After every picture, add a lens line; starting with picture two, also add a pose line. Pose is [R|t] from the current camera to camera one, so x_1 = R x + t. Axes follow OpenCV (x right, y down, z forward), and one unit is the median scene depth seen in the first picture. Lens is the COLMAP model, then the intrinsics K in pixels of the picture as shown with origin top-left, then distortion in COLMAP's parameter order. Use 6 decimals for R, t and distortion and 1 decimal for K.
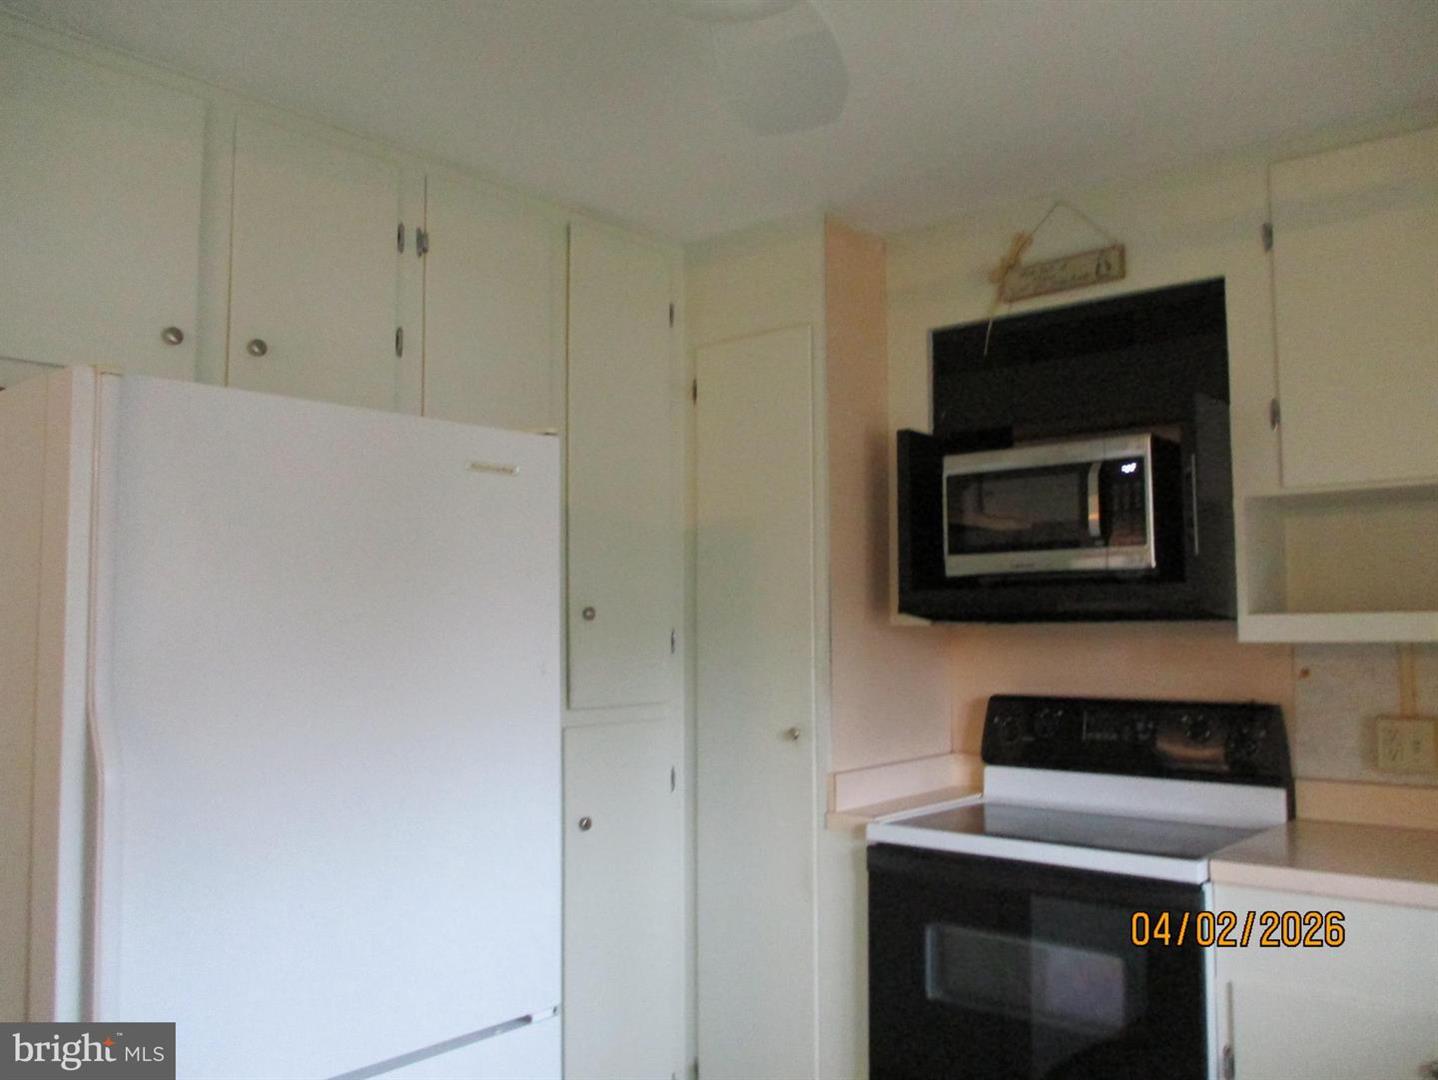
lens RADIAL K [[1192.6, 0, 716.5], [0, 1192.6, 534.2], [0, 0, 1]] dist [-0.037440, 0.010967]
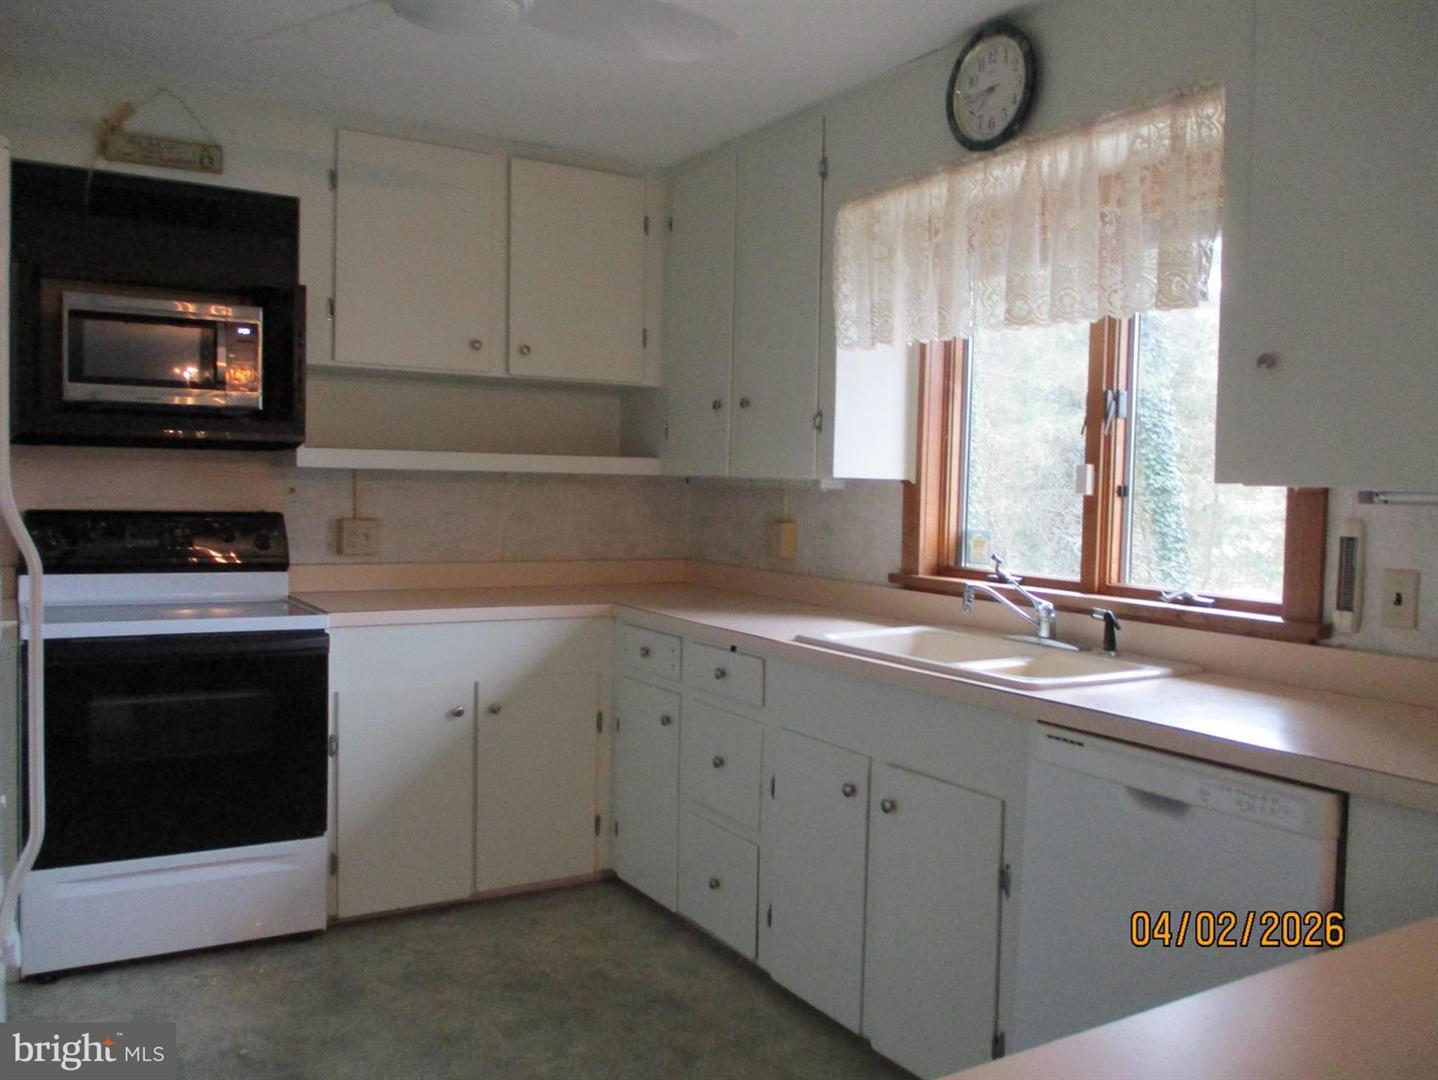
lens RADIAL K [[1192.6, 0, 716.5], [0, 1192.6, 534.2], [0, 0, 1]] dist [-0.037440, 0.010967]
pose [[0.320248, -0.029448, 0.946876, -0.671230], [-0.102071, 0.992625, 0.065393, 0.025154], [-0.941819, -0.117591, 0.314880, 0.074663]]
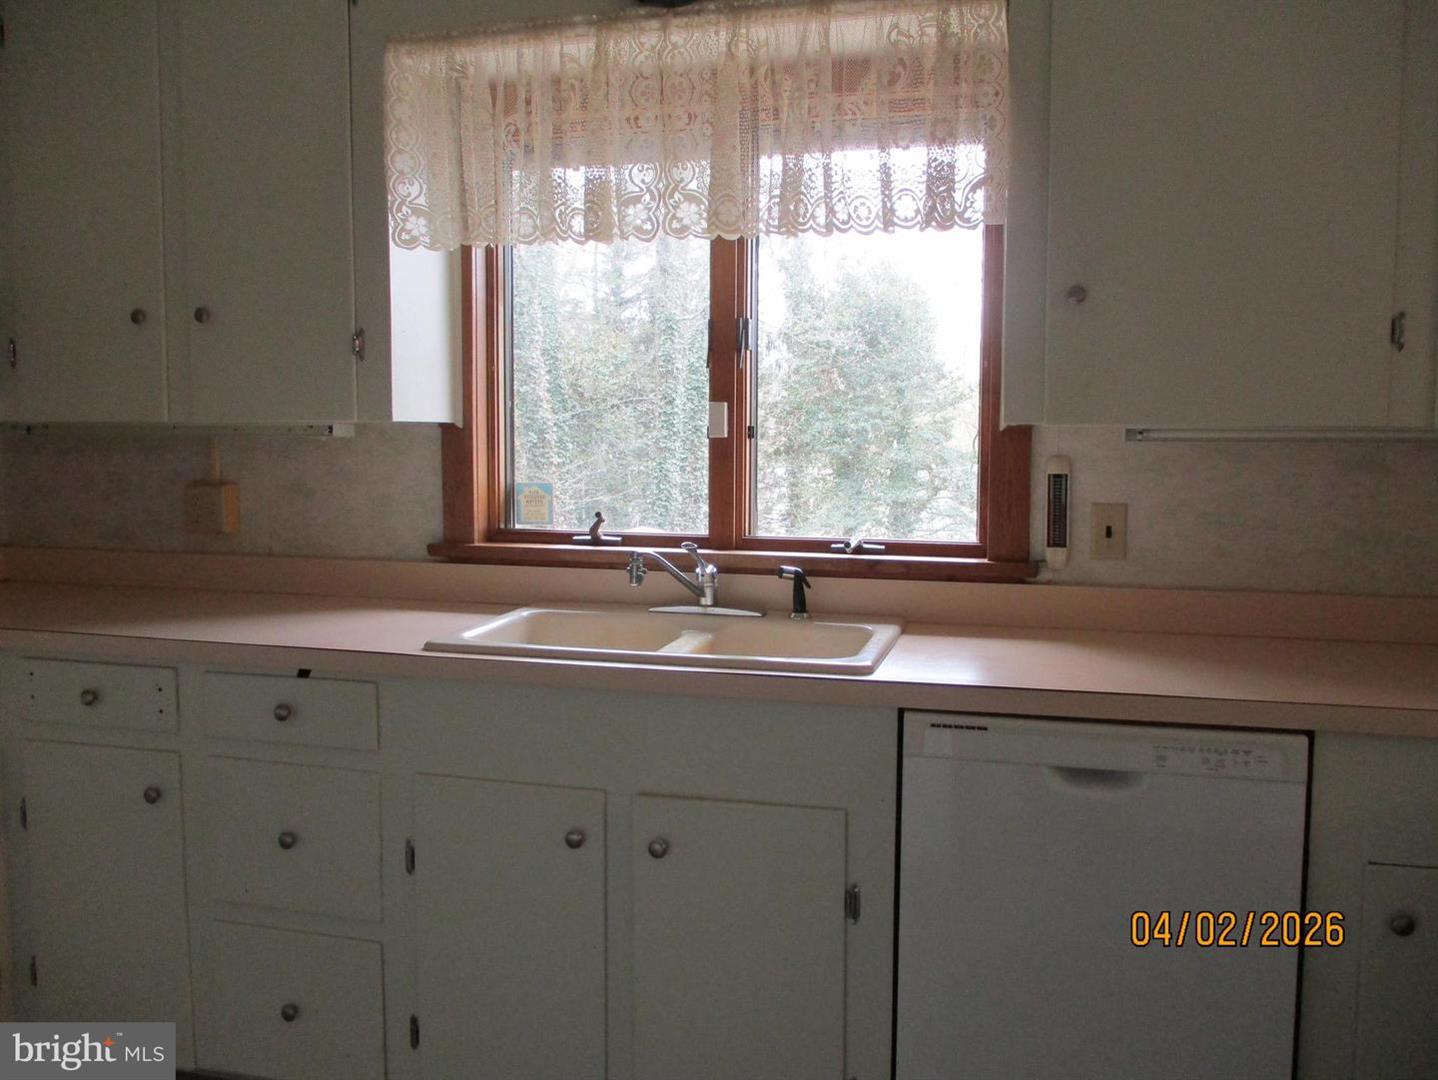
lens RADIAL K [[1192.6, 0, 716.5], [0, 1192.6, 534.2], [0, 0, 1]] dist [-0.037440, 0.010967]
pose [[-0.426302, -0.074692, 0.901492, -0.406323], [-0.076699, 0.995981, 0.046251, 0.057913], [-0.901323, -0.049427, -0.430318, 0.494578]]
